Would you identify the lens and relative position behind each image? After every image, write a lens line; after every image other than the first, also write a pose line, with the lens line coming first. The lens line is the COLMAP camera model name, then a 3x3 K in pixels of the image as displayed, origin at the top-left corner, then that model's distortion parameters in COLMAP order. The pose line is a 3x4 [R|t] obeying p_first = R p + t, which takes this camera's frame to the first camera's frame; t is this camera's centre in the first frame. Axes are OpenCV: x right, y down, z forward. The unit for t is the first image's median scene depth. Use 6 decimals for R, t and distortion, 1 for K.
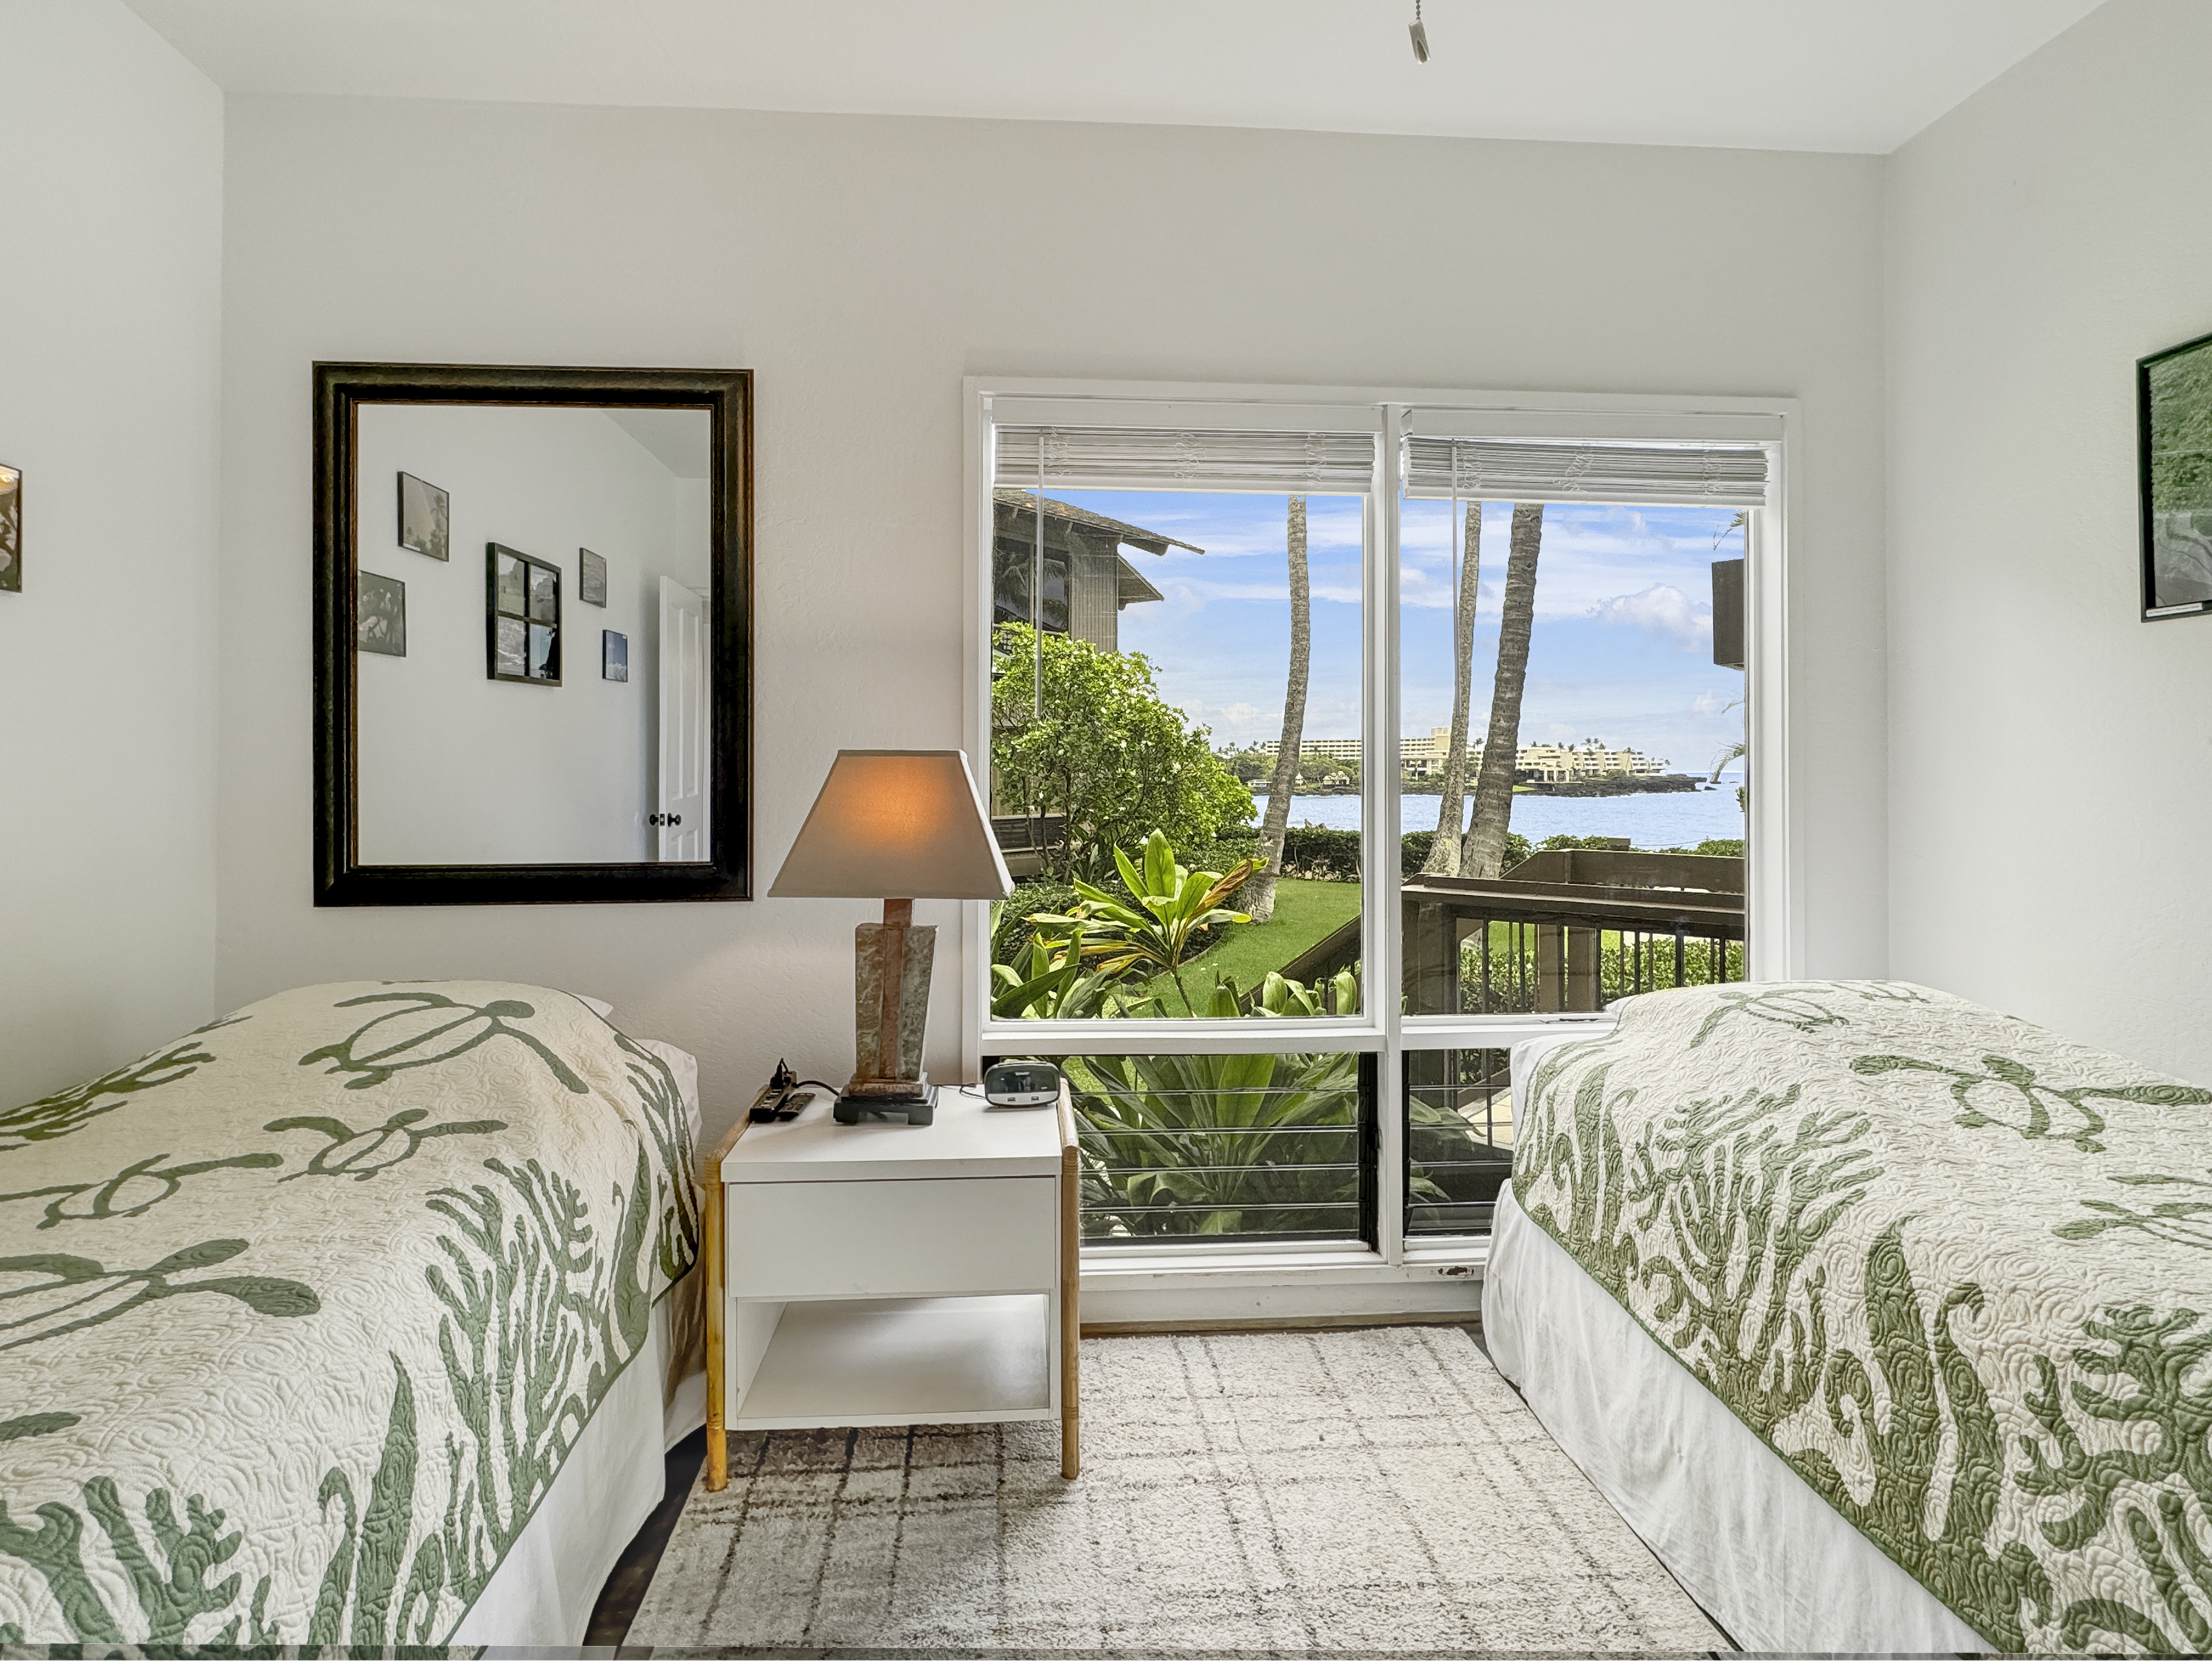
lens RADIAL K [[1110.9, 0, 1101.2], [0, 1110.9, 689.6], [0, 0, 1]] dist [-0.000327, 0.000050]
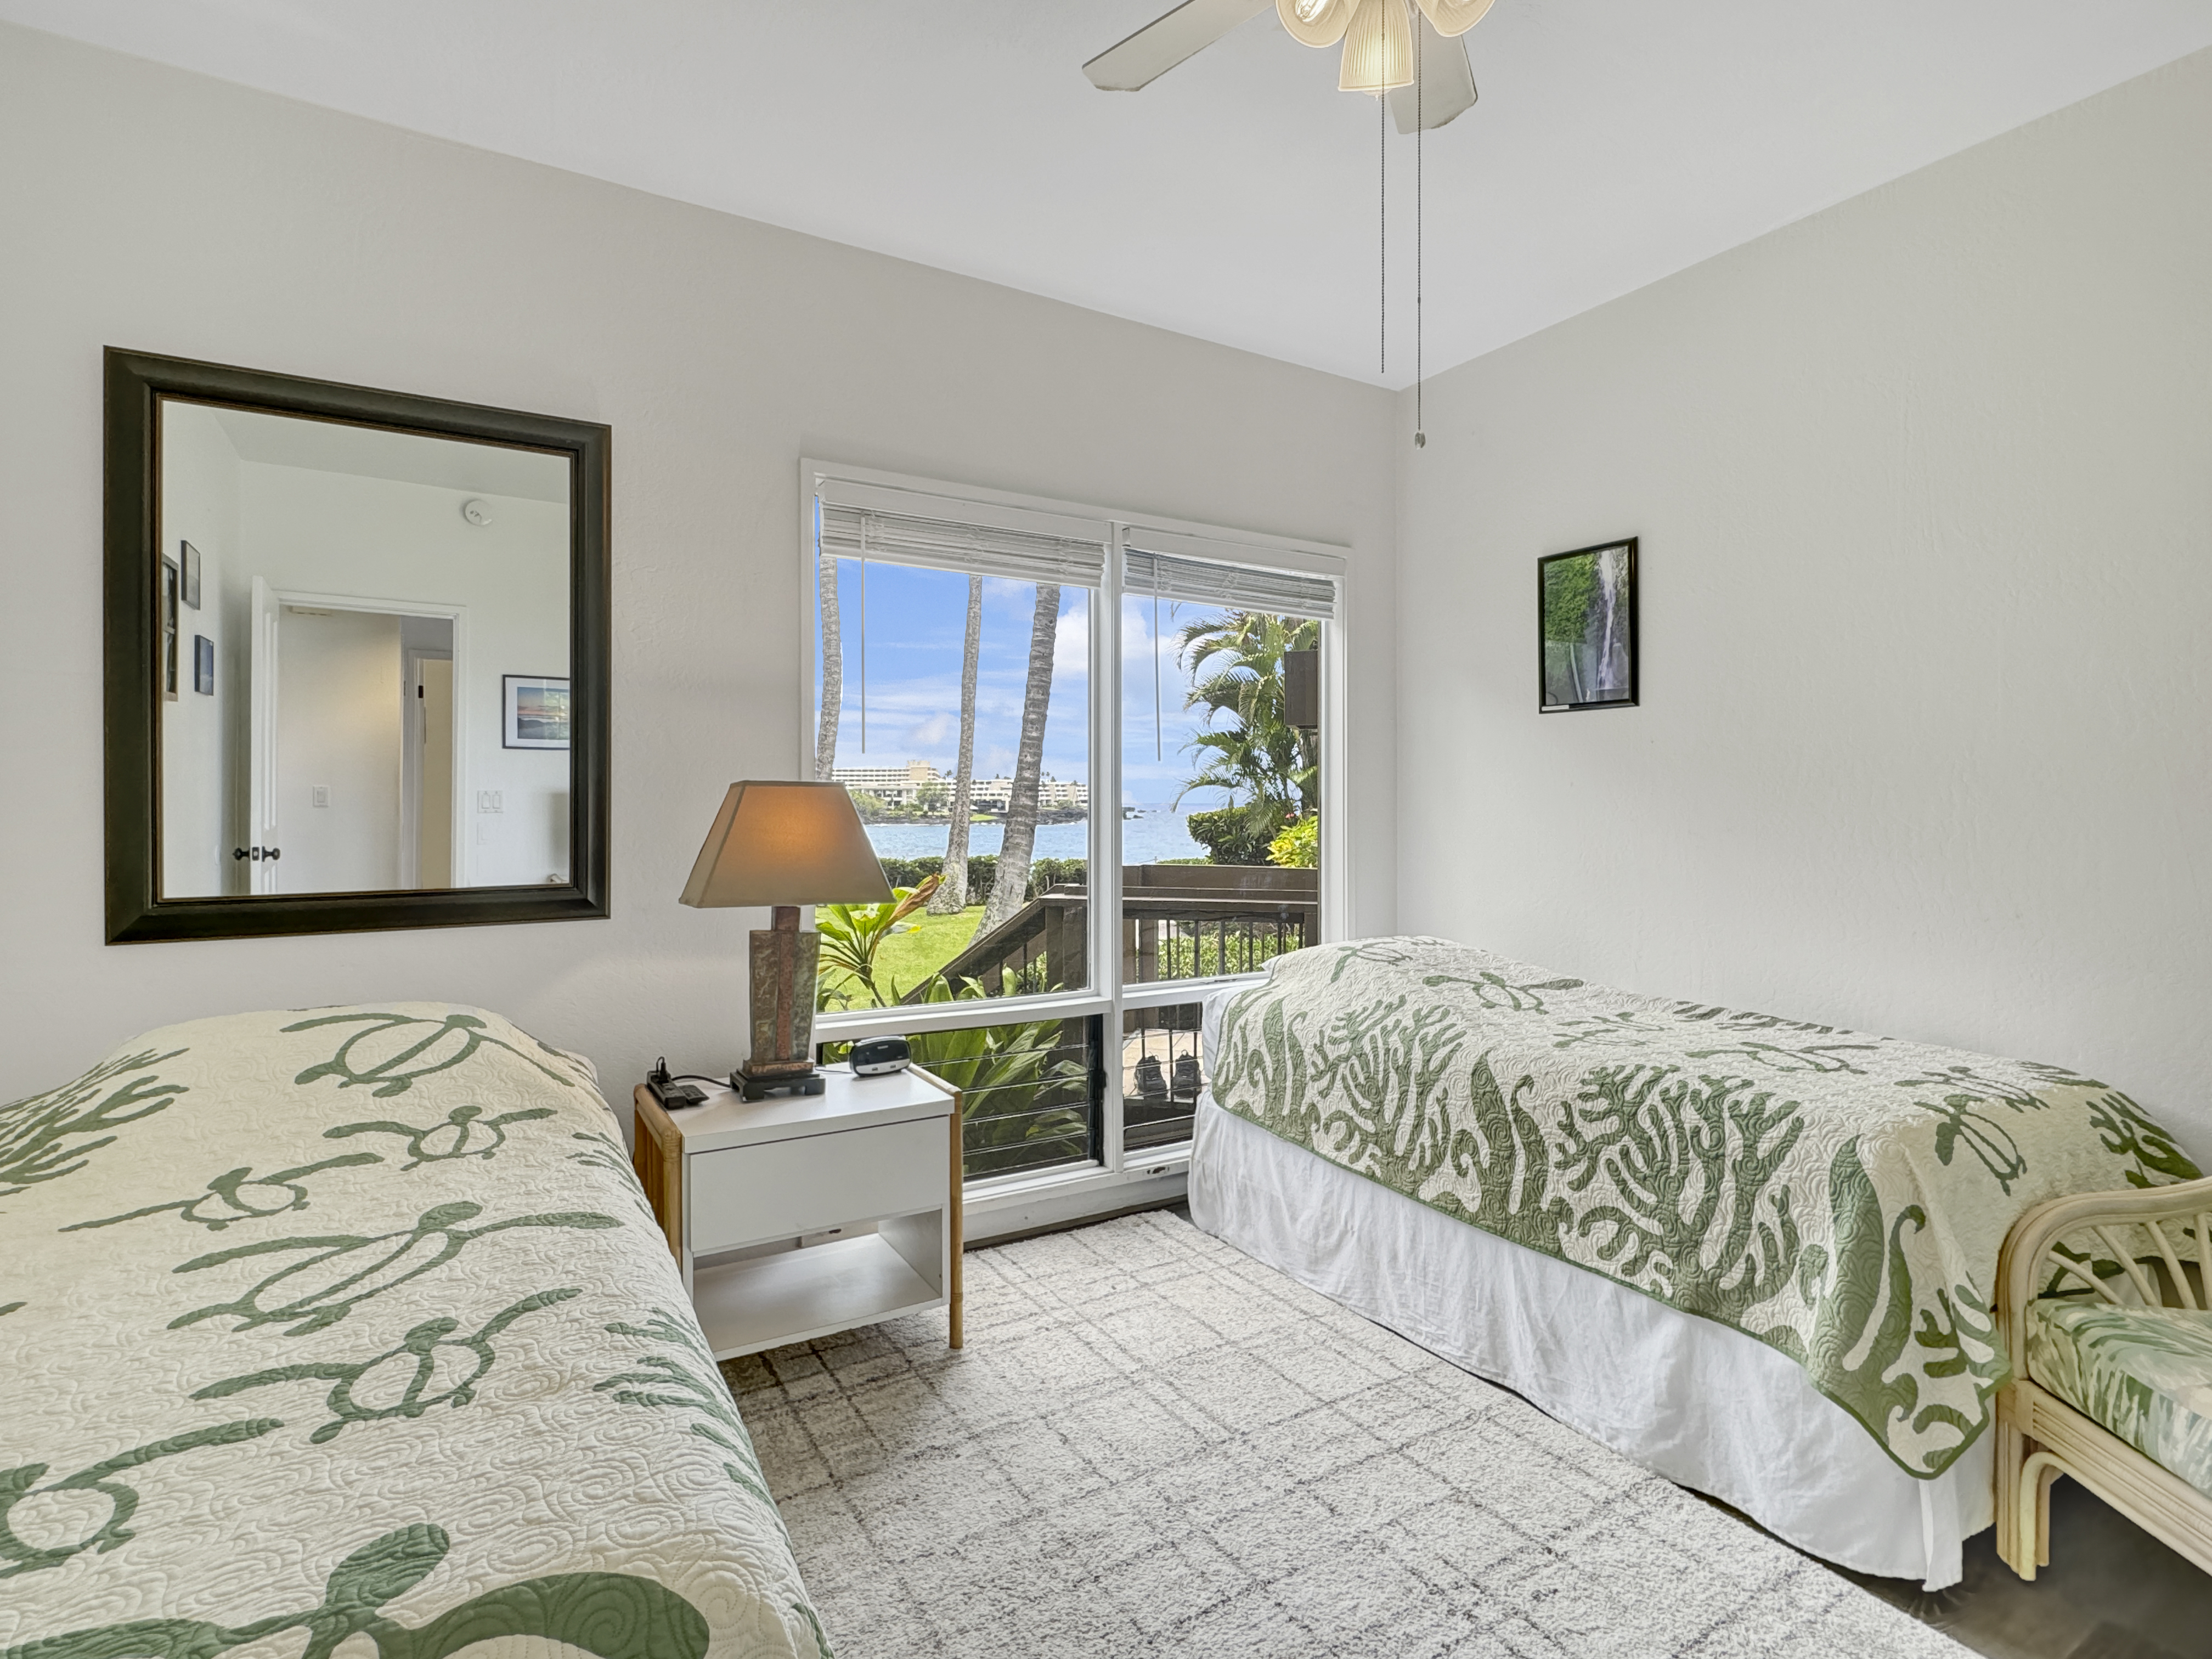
lens RADIAL K [[1111.0, 0, 1101.2], [0, 1111.0, 688.5], [0, 0, 1]] dist [-0.000327, 0.000050]
pose [[0.887781, 0.049197, 0.457629, -0.518051], [-0.036584, 0.998668, -0.036389, -0.015420], [-0.458809, 0.015563, 0.888398, -0.240418]]
